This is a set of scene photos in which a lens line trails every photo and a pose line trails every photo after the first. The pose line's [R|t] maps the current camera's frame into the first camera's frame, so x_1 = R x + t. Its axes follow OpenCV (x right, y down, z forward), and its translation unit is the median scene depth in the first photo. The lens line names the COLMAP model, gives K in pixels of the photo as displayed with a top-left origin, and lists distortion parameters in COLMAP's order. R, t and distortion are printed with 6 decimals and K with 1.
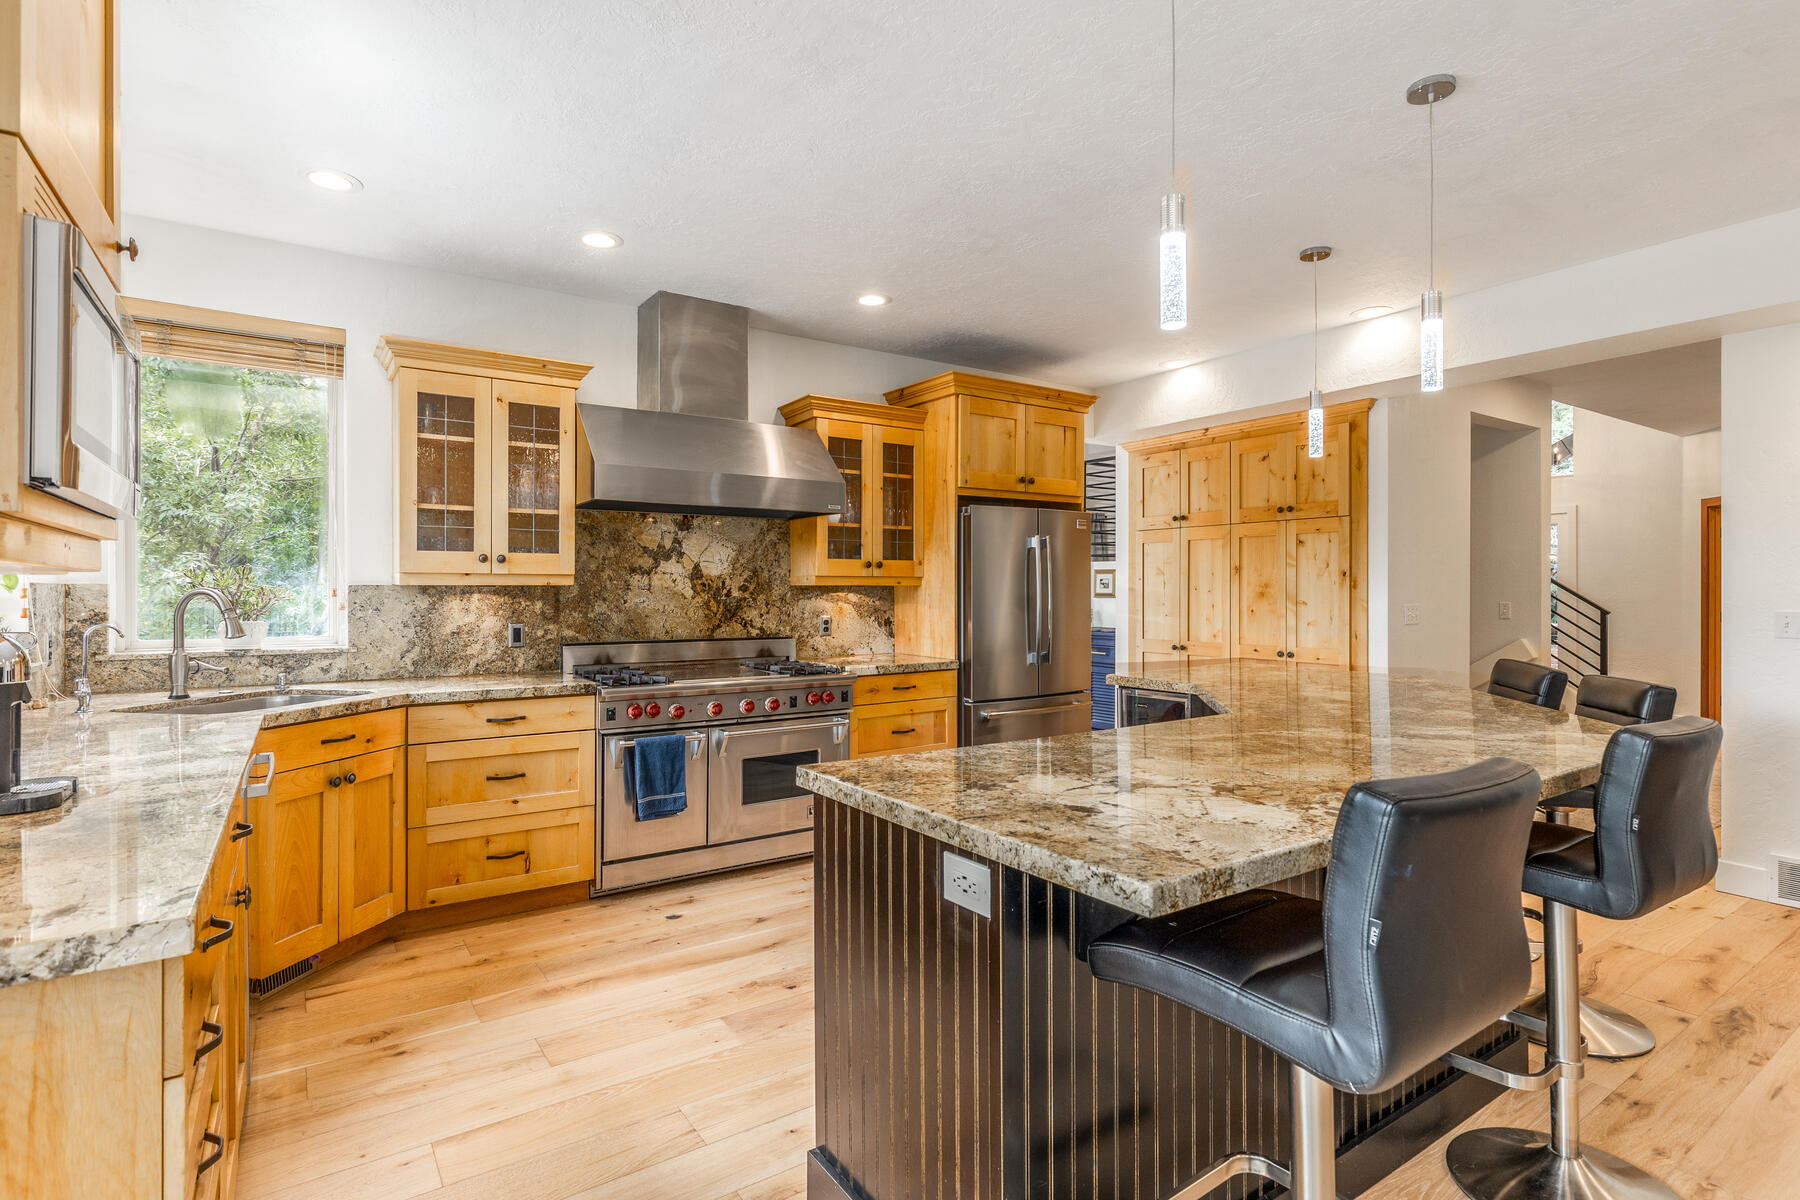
lens RADIAL K [[902.5, 0, 901.5], [0, 902.5, 591.1], [0, 0, 1]] dist [-0.002337, 0.000640]
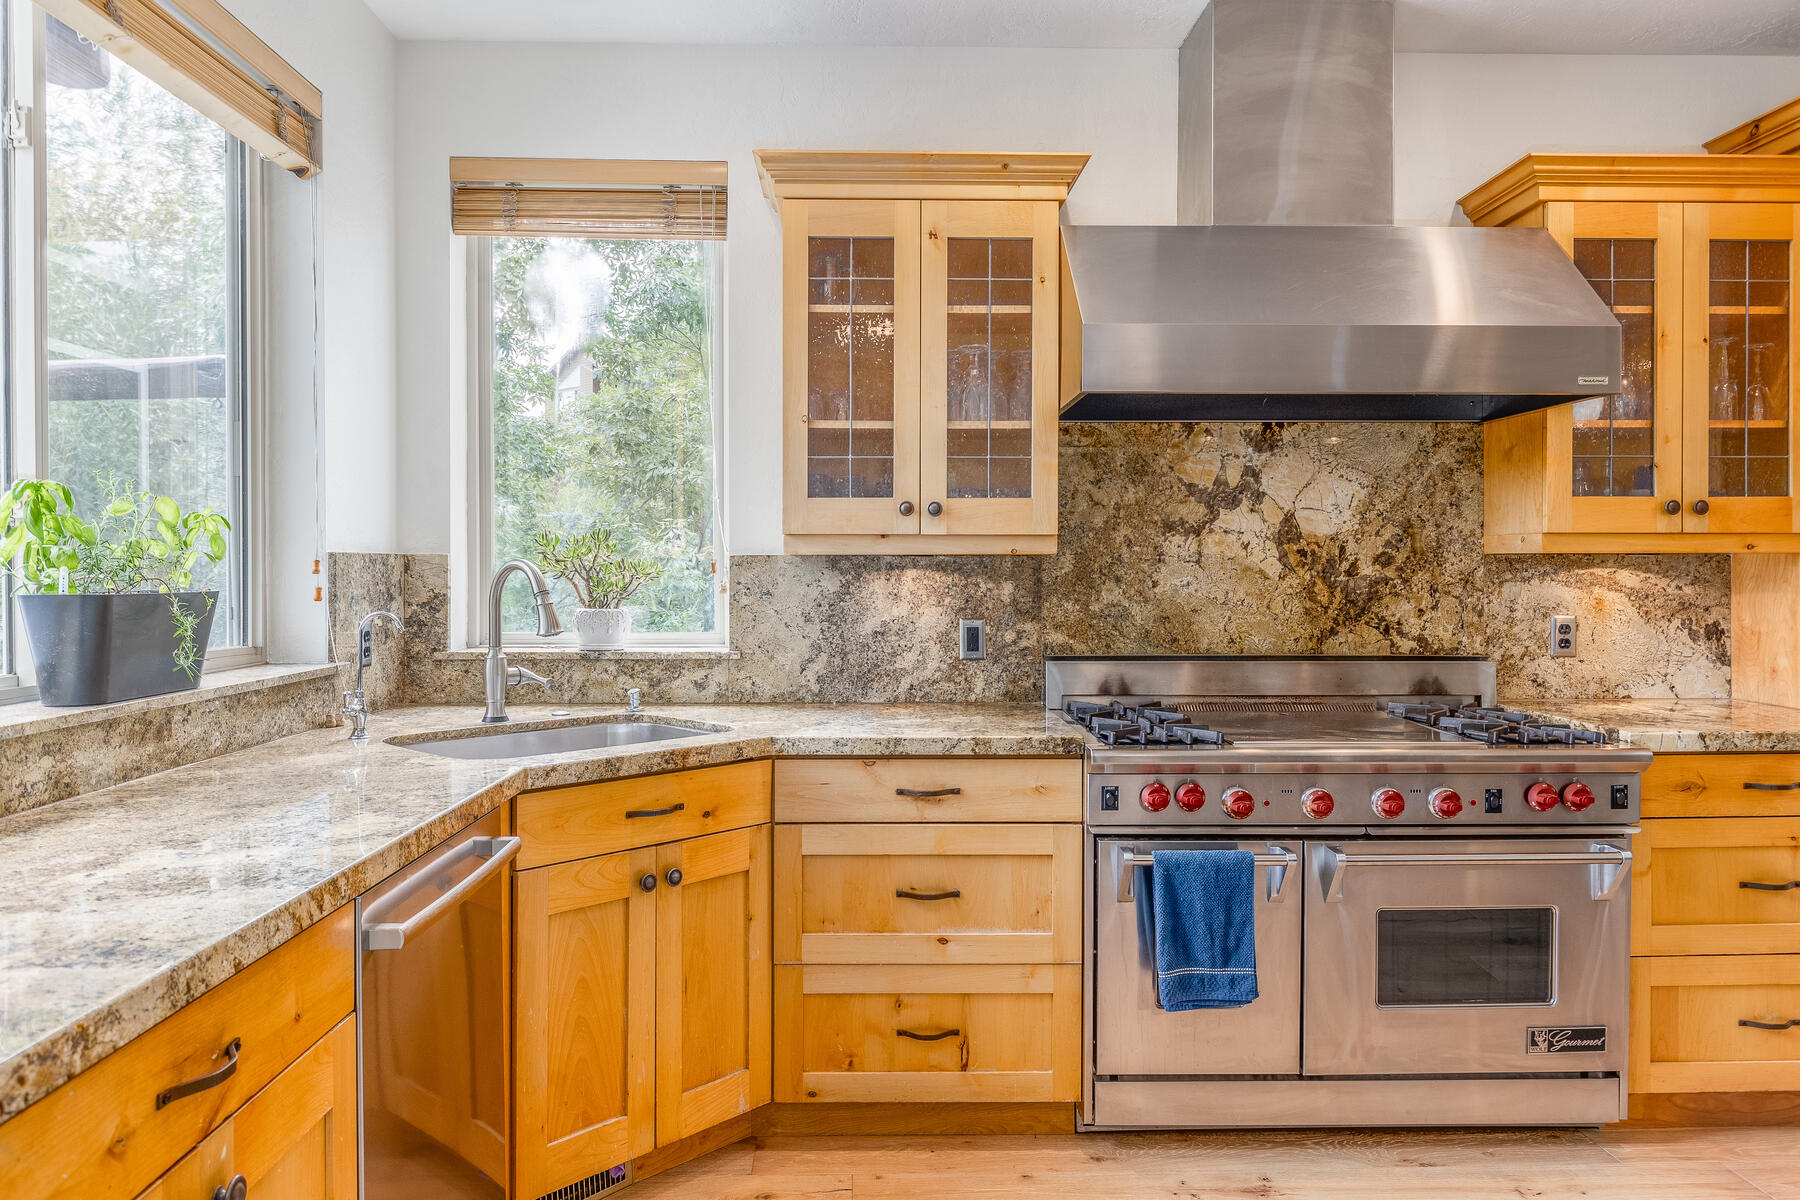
lens RADIAL K [[1206.9, 0, 882.7], [0, 1206.9, 570.3], [0, 0, 1]] dist [0.001916, -0.004866]
pose [[0.838322, 0.002061, -0.545171, -0.047341], [-0.000727, 0.999996, 0.002662, 0.001751], [0.545175, -0.001836, 0.838320, 0.322113]]
